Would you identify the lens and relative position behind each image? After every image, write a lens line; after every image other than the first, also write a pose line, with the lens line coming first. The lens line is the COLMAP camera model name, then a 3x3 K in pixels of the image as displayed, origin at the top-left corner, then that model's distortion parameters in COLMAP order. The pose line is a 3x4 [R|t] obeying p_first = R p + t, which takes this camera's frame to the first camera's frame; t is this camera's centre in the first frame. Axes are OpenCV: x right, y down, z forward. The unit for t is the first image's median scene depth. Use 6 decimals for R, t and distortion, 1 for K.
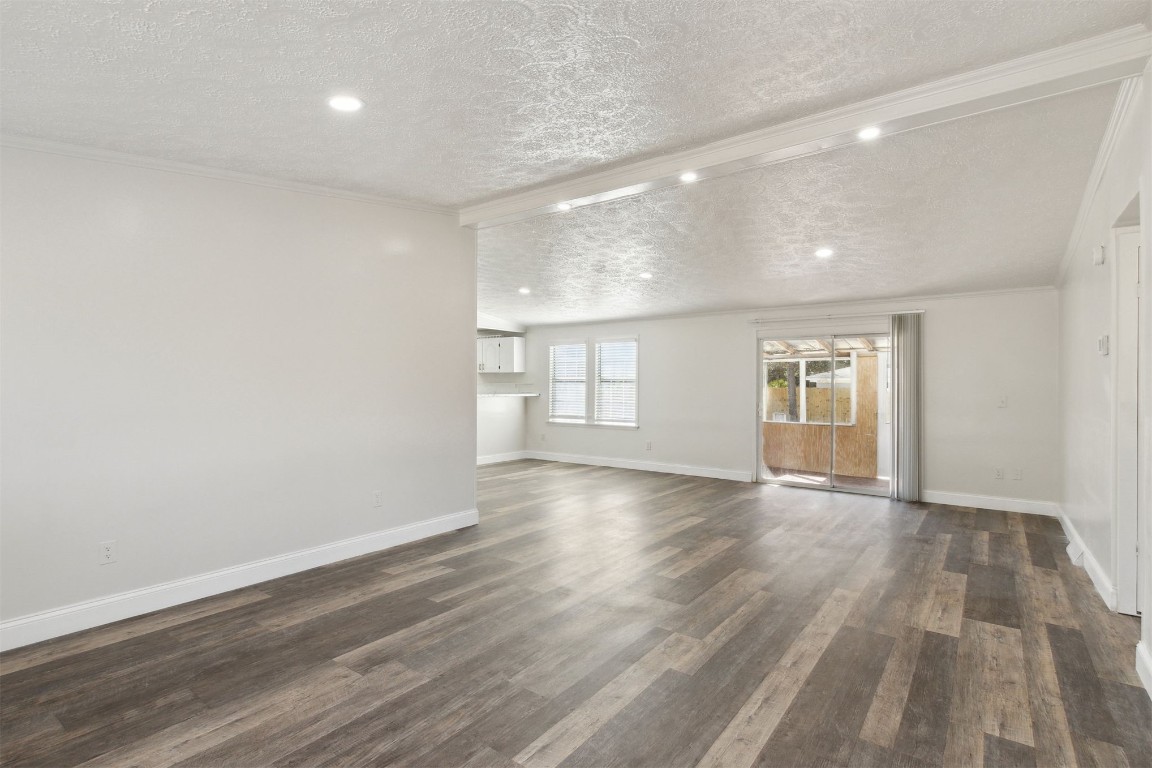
lens RADIAL K [[559.1, 0, 570.3], [0, 559.1, 384.2], [0, 0, 1]] dist [0.006336, -0.001739]
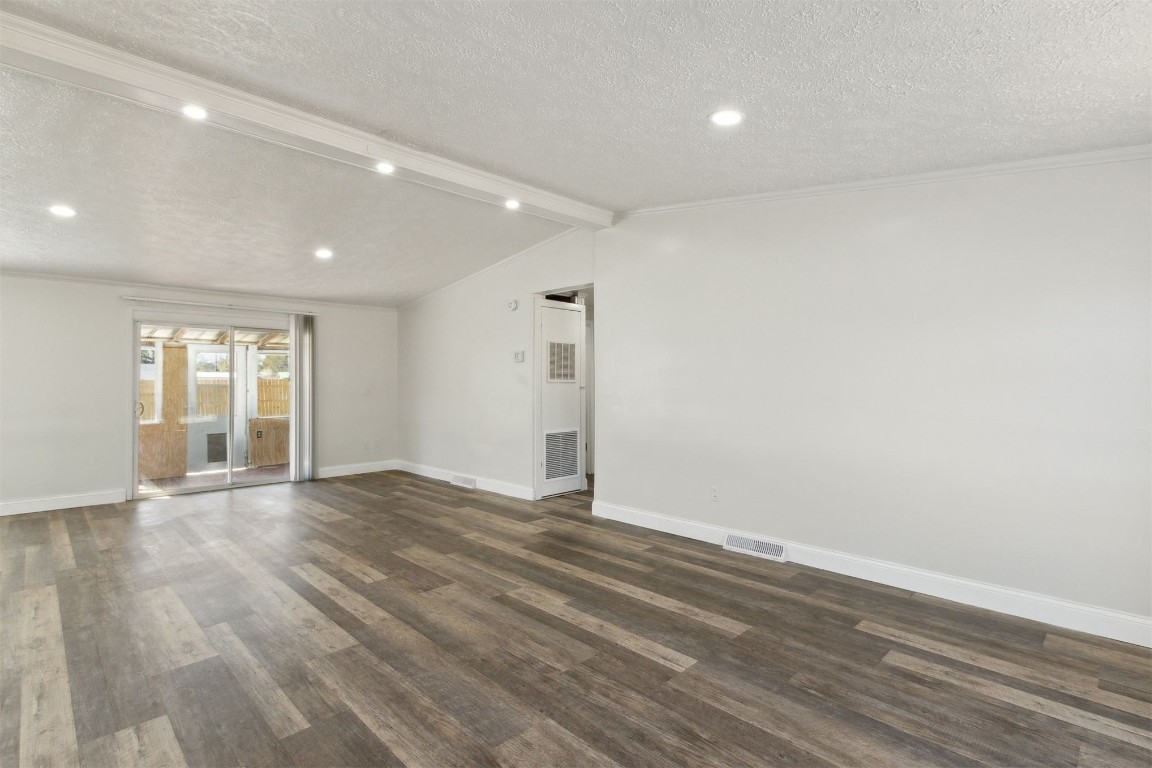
lens RADIAL K [[544.3, 0, 568.7], [0, 544.3, 380.7], [0, 0, 1]] dist [0.005002, 0.000252]
pose [[0.147696, -0.004361, 0.989023, -0.826236], [-0.001810, 0.999987, 0.004680, -0.000300], [-0.989031, -0.002481, 0.147687, 0.647282]]
